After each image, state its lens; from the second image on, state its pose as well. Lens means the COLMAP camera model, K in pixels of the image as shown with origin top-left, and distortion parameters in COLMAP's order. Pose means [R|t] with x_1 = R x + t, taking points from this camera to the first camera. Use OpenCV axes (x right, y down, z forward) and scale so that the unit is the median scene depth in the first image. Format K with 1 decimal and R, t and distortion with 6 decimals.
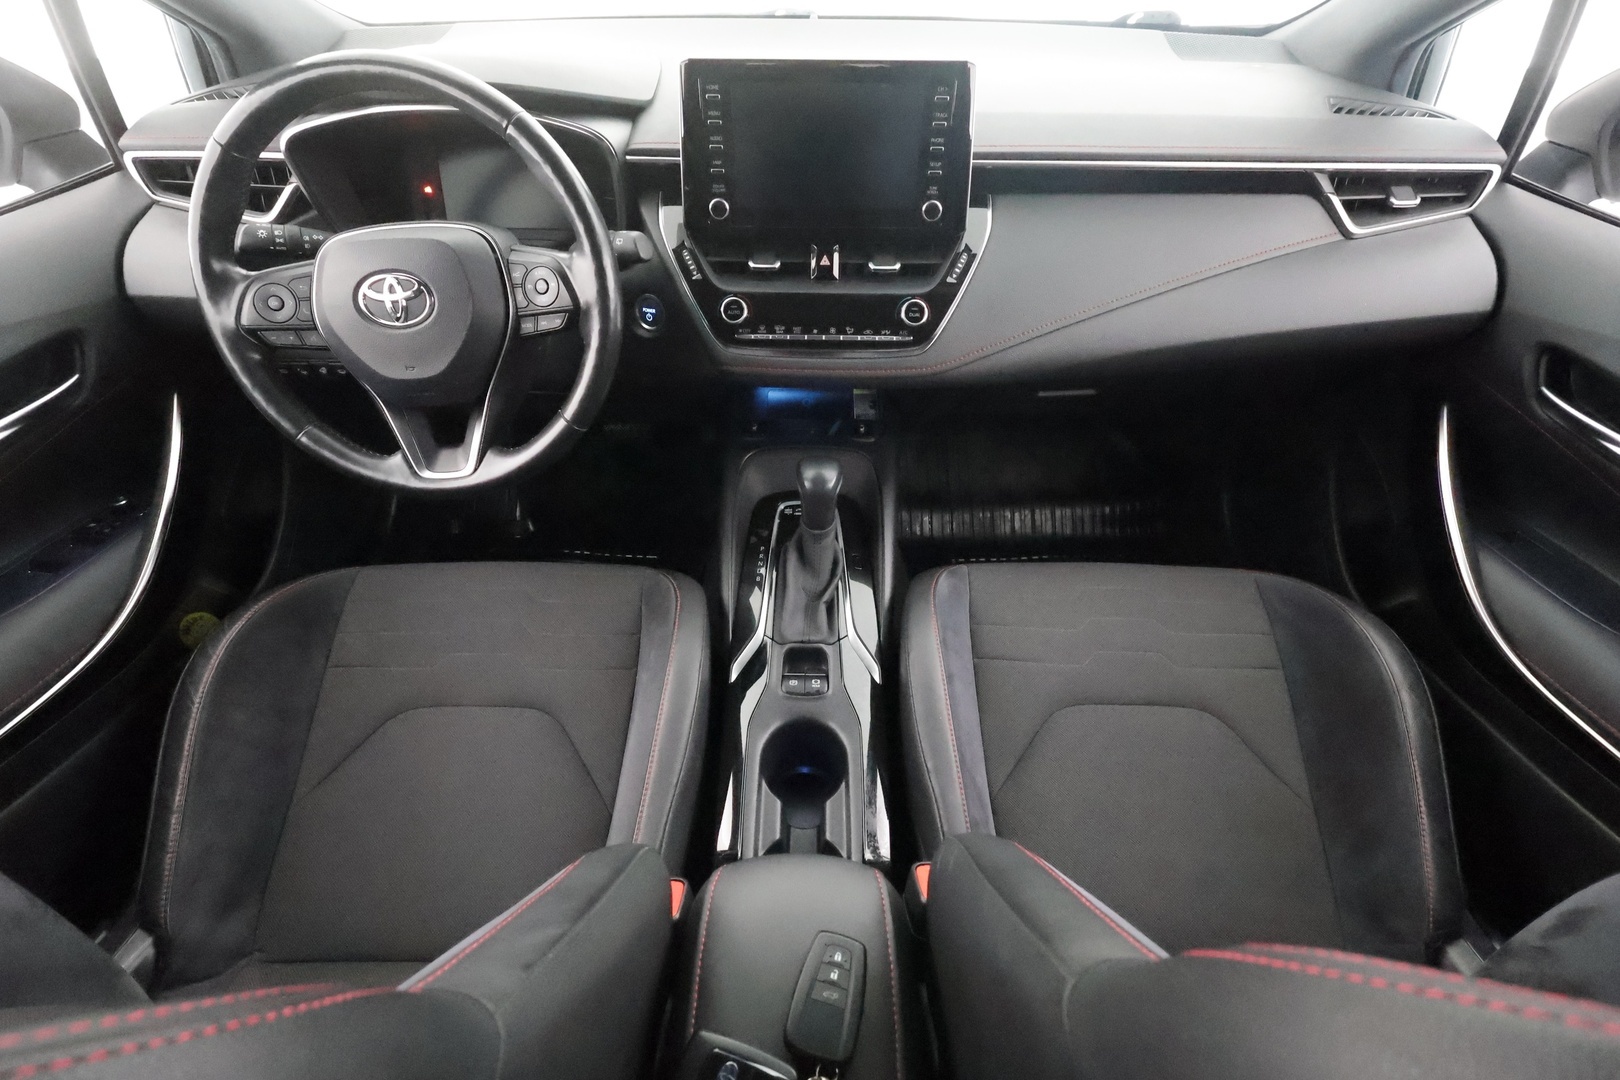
lens RADIAL K [[766.4, 0, 778.0], [0, 766.4, 537.7], [0, 0, 1]] dist [-0.001487, 0.011112]
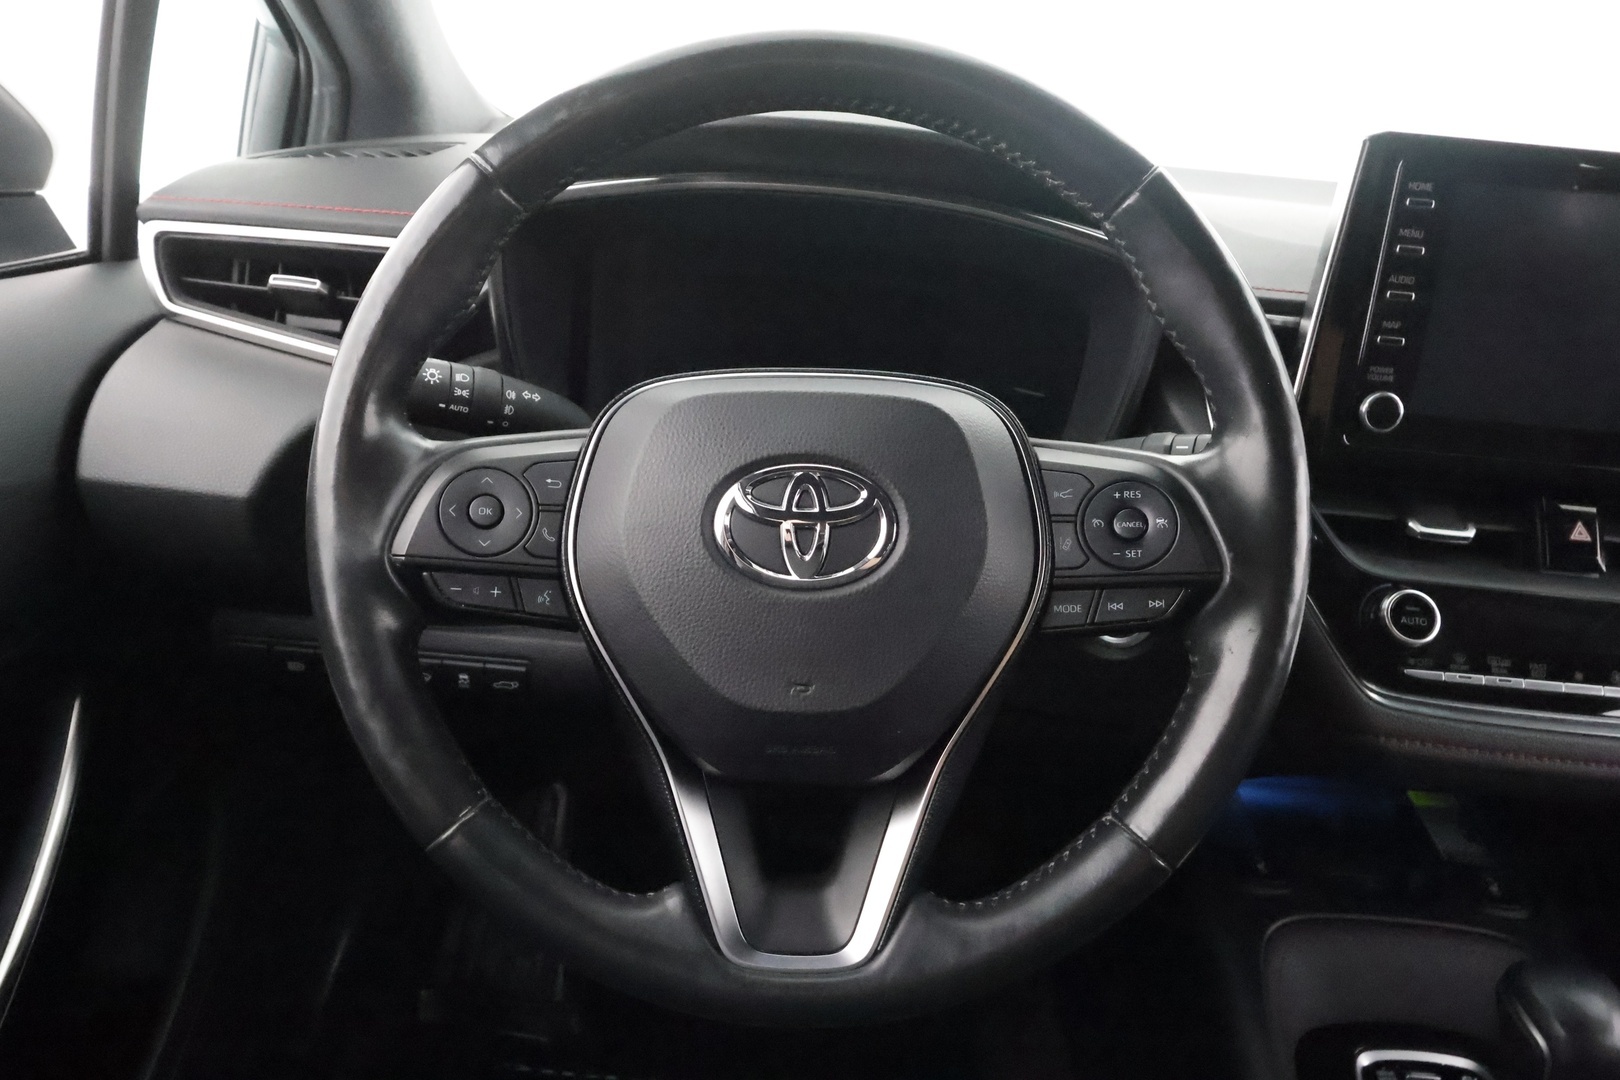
lens RADIAL K [[1211.7, 0, 810.0], [0, 1211.7, 540.0], [0, 0, 1]] dist [0.002859, 0.000747]
pose [[0.996299, 0.082612, 0.023719, -0.433902], [-0.068431, 0.929402, -0.362669, -0.053809], [-0.052006, 0.359704, 0.931616, 0.331831]]
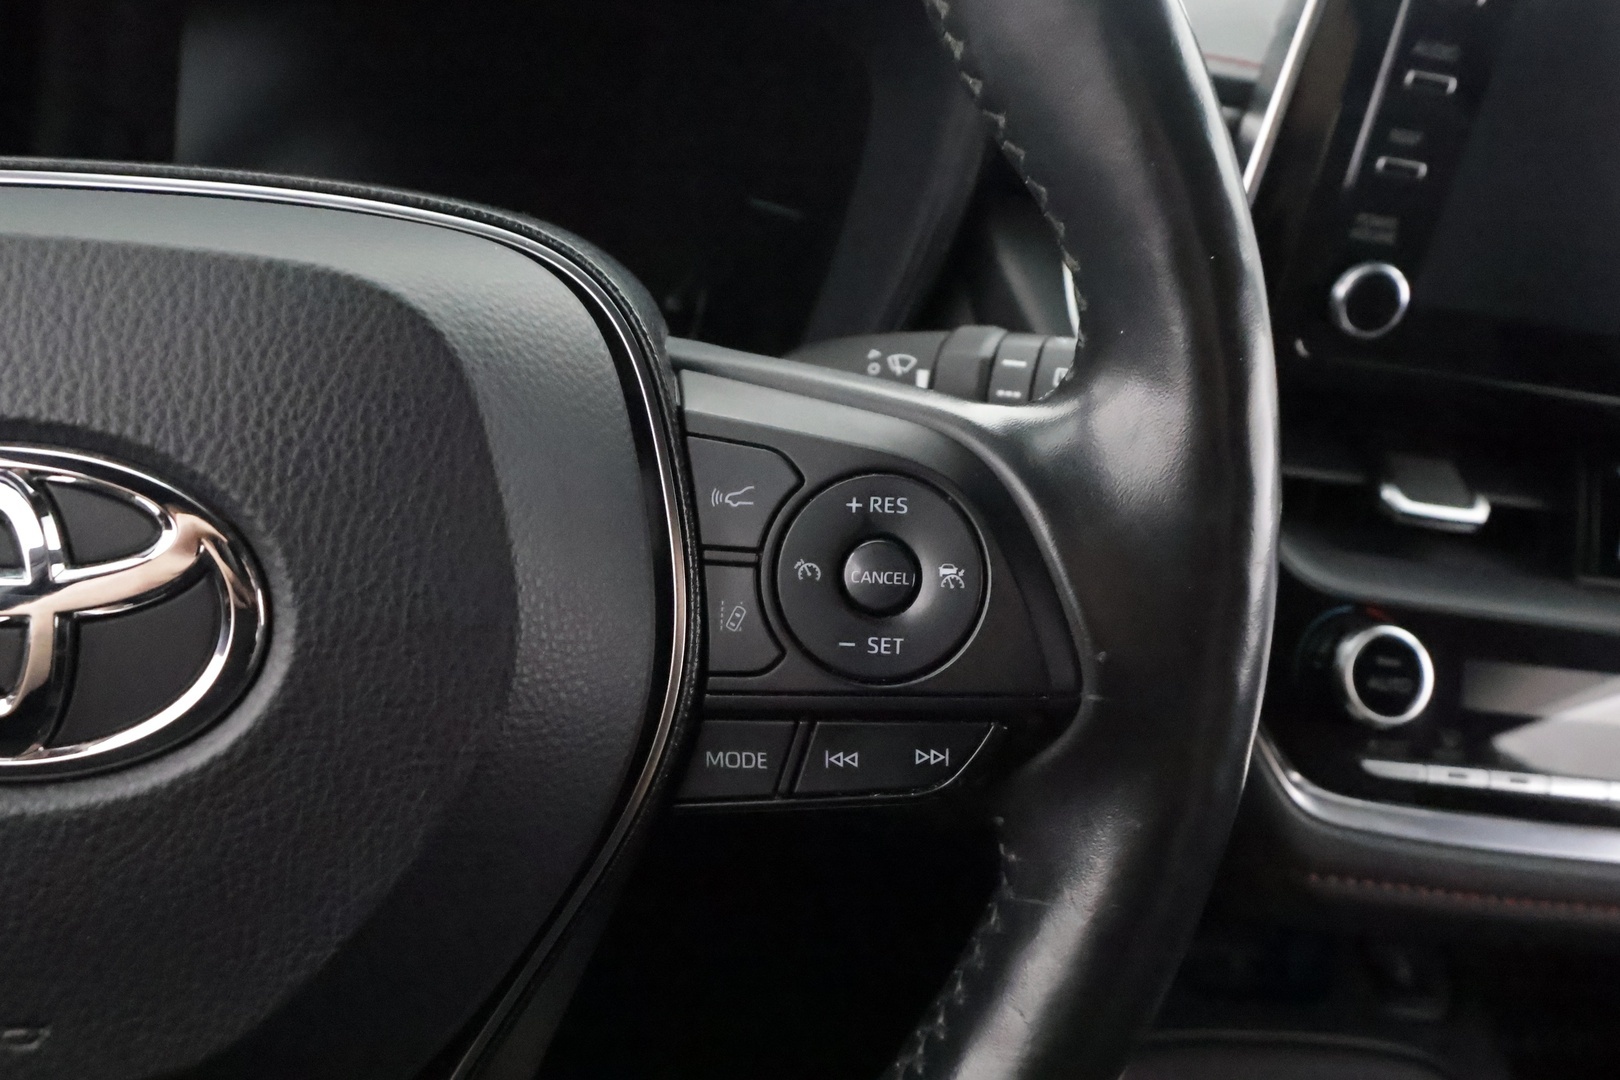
lens RADIAL K [[1375.8, 0, 807.6], [0, 1375.8, 654.3], [0, 0, 1]] dist [-0.093371, 0.002028]
pose [[0.980421, 0.073043, 0.182867, -0.332704], [-0.042076, 0.984918, -0.167828, -0.218938], [-0.192367, 0.156848, 0.968707, 0.594603]]
